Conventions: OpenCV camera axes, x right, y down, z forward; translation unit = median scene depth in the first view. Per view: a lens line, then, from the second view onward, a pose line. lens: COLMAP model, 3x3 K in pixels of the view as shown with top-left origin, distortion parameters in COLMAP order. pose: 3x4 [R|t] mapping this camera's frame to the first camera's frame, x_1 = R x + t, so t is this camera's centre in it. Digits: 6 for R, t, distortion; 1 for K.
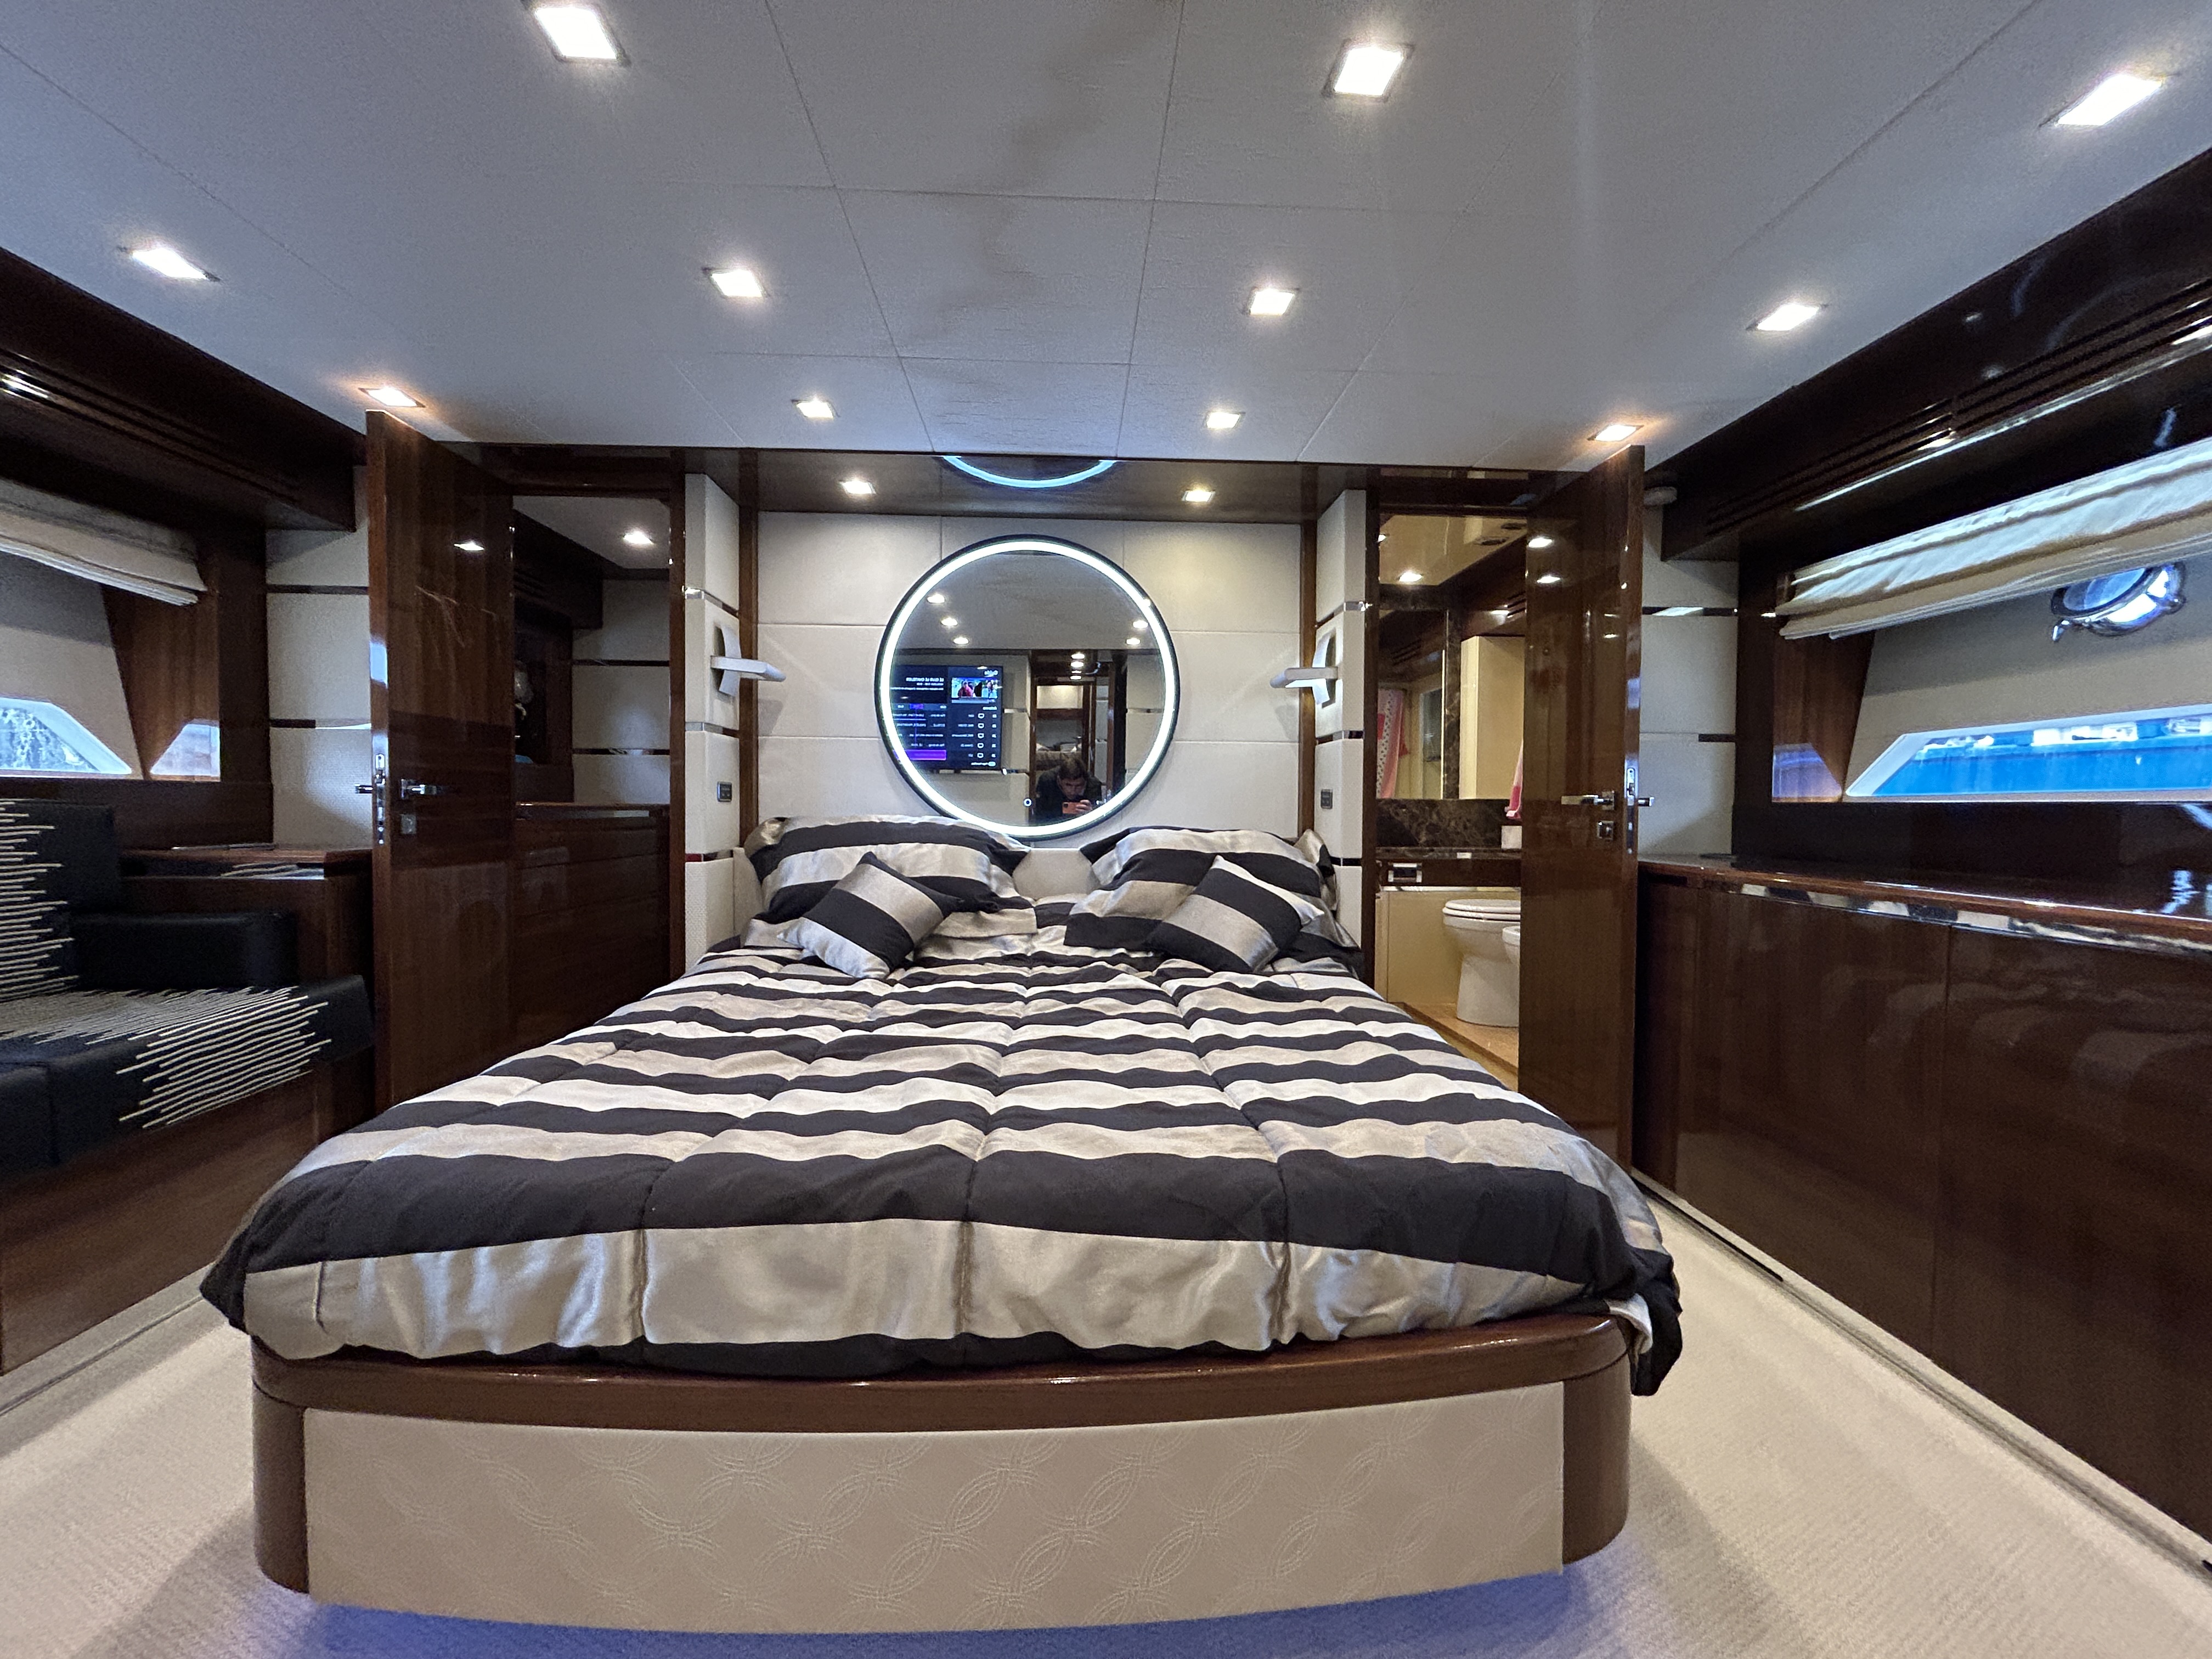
lens RADIAL K [[900.4, 0, 1106.0], [0, 900.4, 829.5], [0, 0, 1]] dist [0.008151, 0.000261]
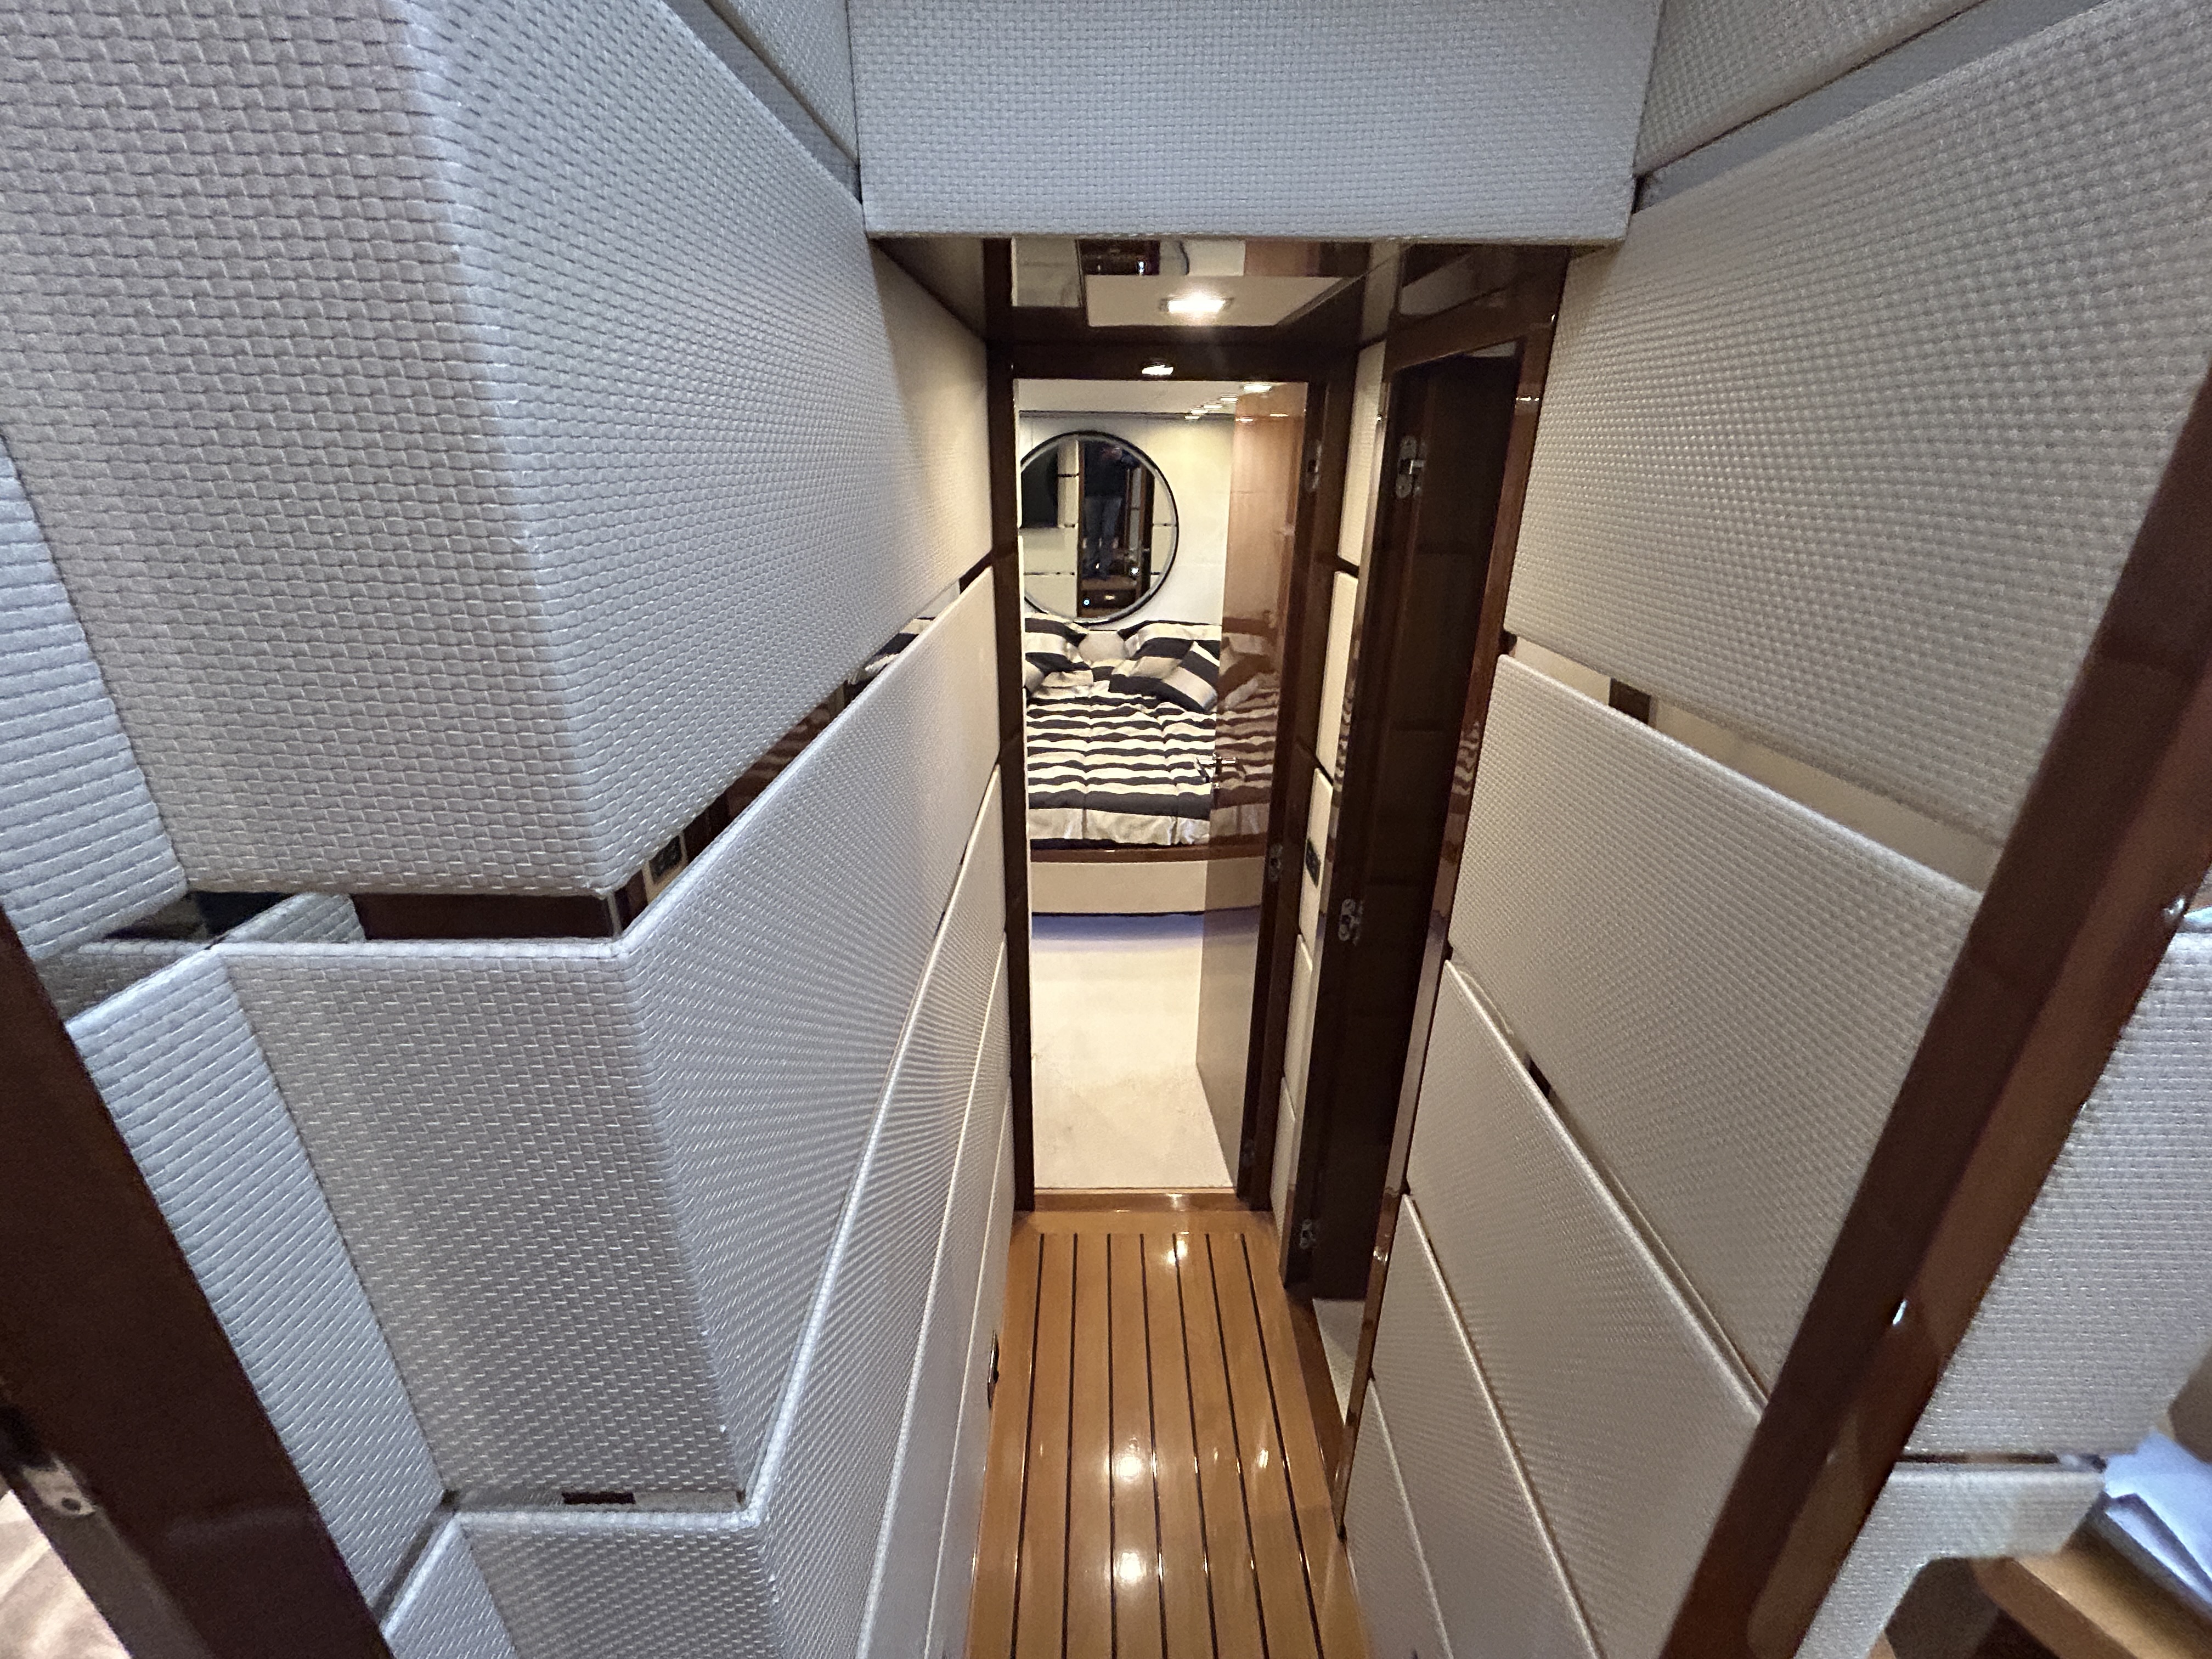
lens RADIAL K [[900.4, 0, 1106.0], [0, 900.4, 829.5], [0, 0, 1]] dist [0.008151, 0.000261]
pose [[0.999232, 0.018944, -0.034303, 0.021554], [-0.005372, 0.933337, 0.358961, -0.325311], [0.038816, -0.358501, 0.932722, -0.995991]]
